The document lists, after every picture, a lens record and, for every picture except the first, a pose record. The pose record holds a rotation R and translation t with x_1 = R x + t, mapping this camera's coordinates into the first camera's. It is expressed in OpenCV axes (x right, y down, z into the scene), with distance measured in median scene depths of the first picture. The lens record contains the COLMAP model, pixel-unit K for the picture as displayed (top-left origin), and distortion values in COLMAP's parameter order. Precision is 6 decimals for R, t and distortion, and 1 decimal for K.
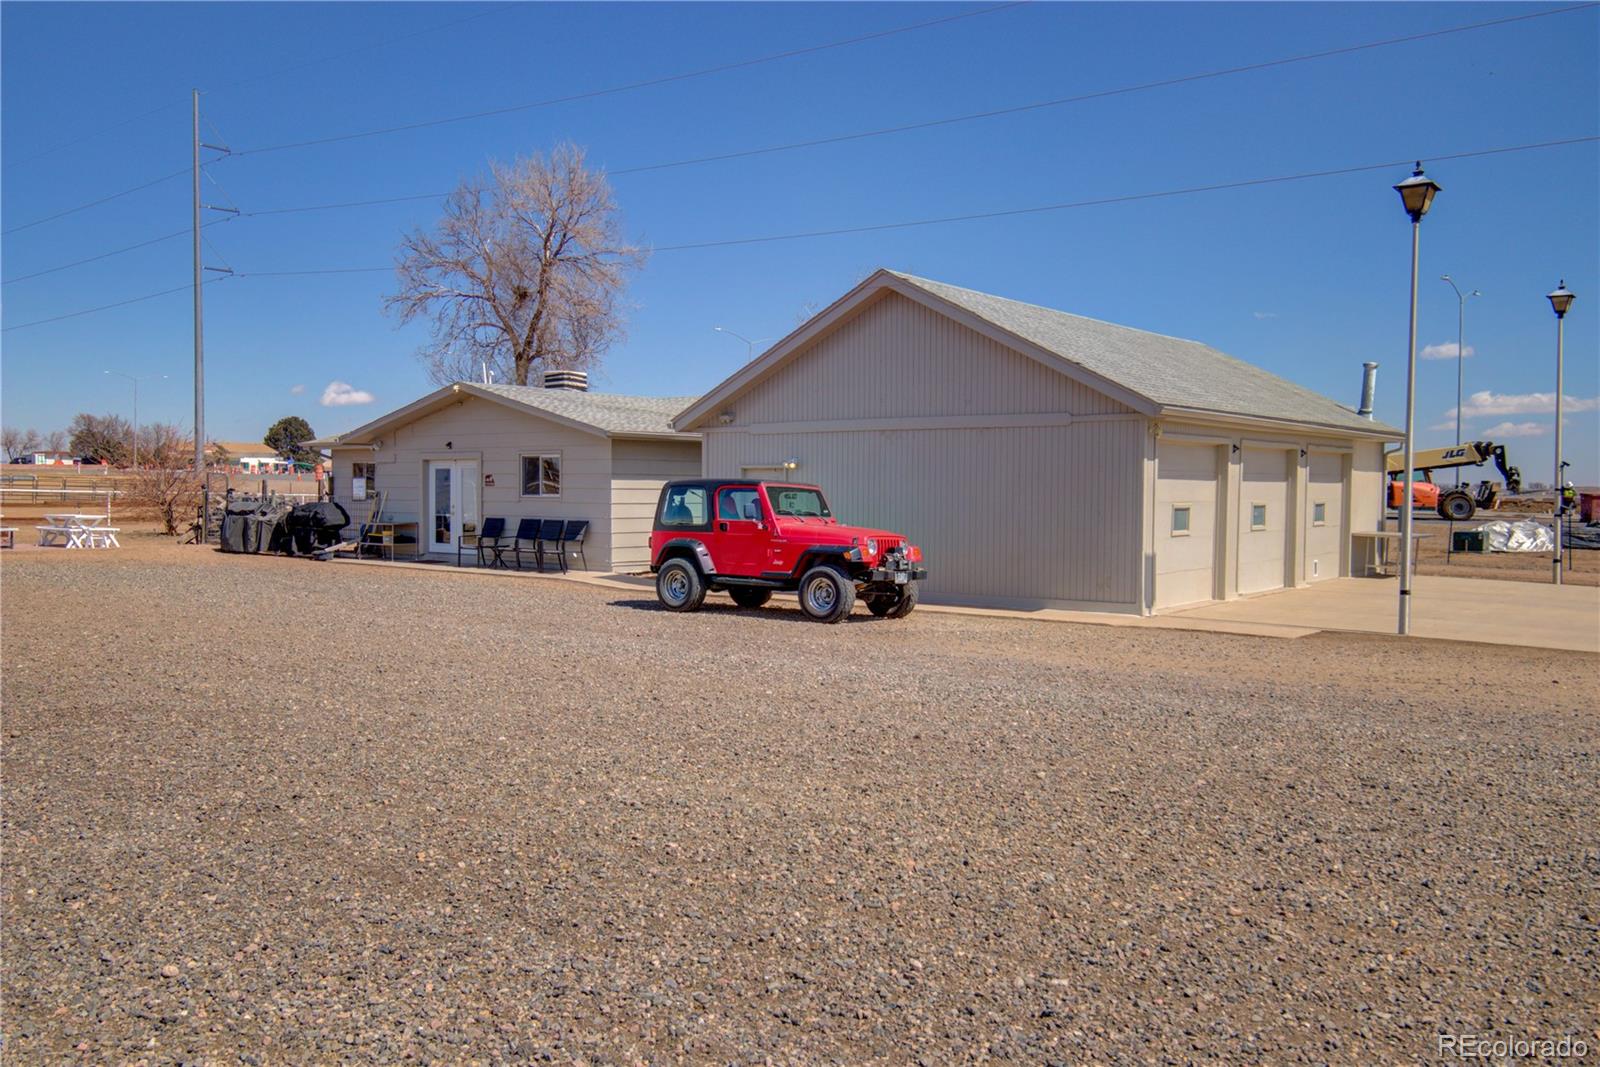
lens RADIAL K [[1284.5, 0, 800.0], [0, 1284.5, 533.5], [0, 0, 1]] dist [-0.001321, 0.001752]
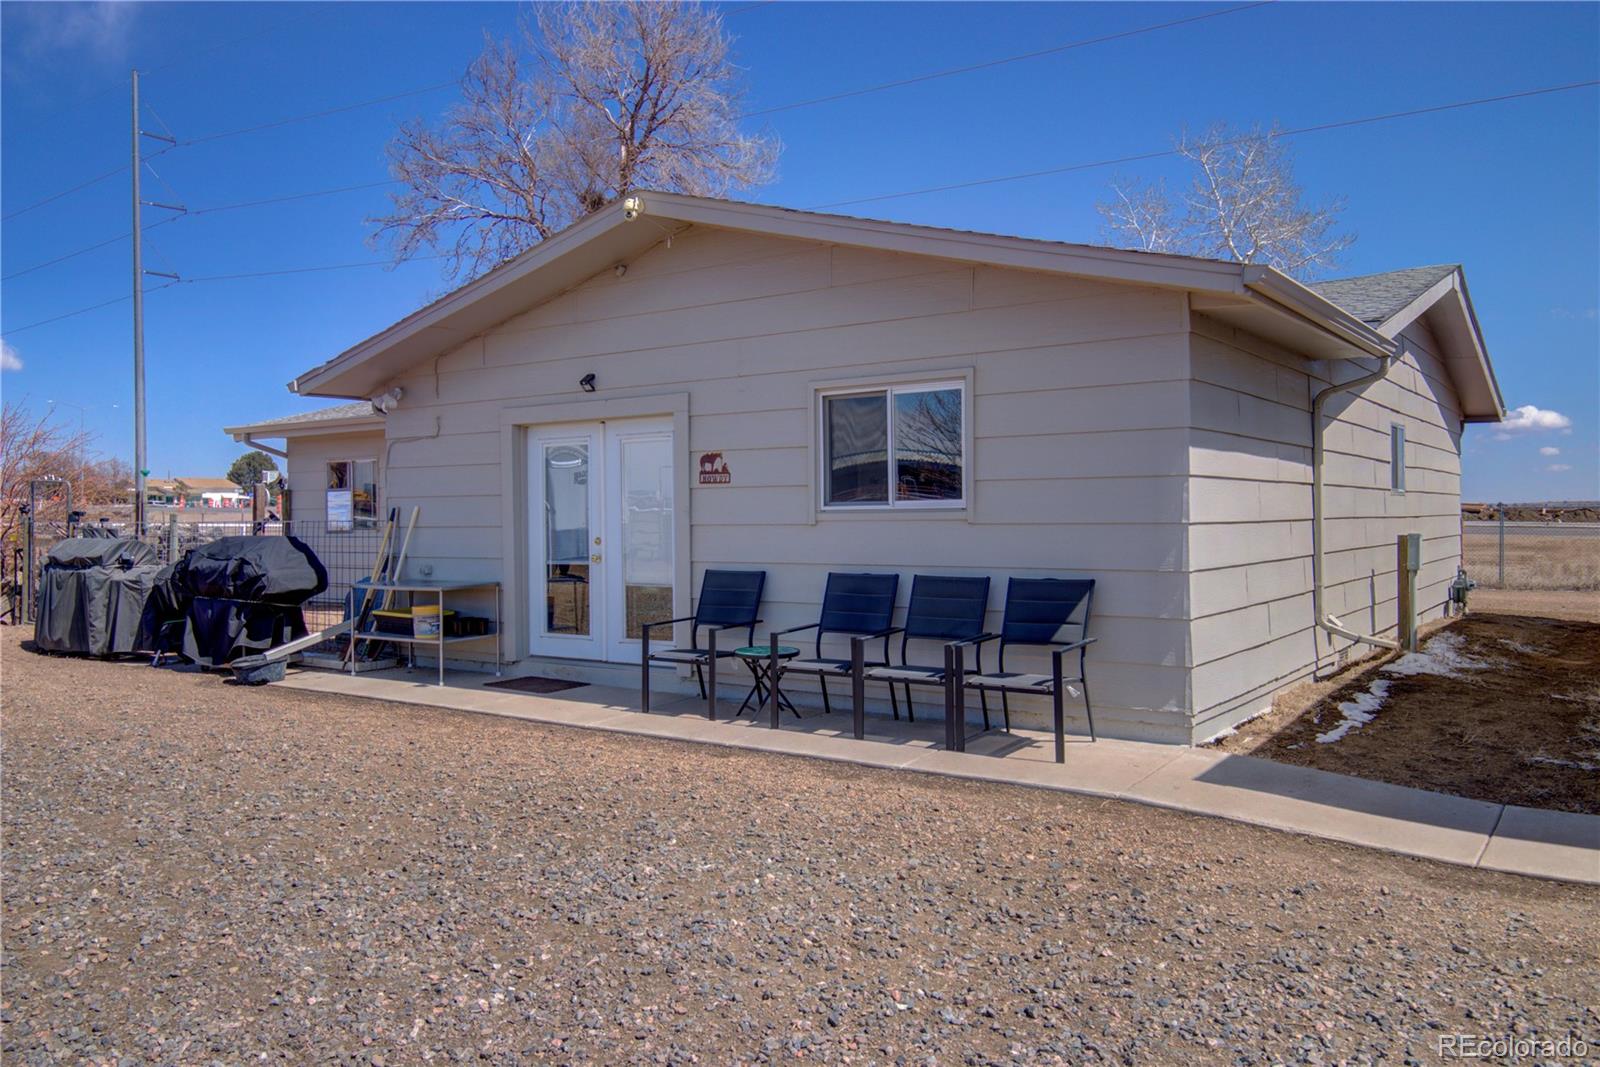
lens RADIAL K [[1208.6, 0, 800.0], [0, 1208.6, 533.5], [0, 0, 1]] dist [-0.001783, -0.002165]
pose [[0.998862, -0.017399, 0.044417, -0.220006], [0.018301, 0.999633, -0.019982, -0.014484], [-0.044053, 0.020772, 0.998813, 0.617314]]
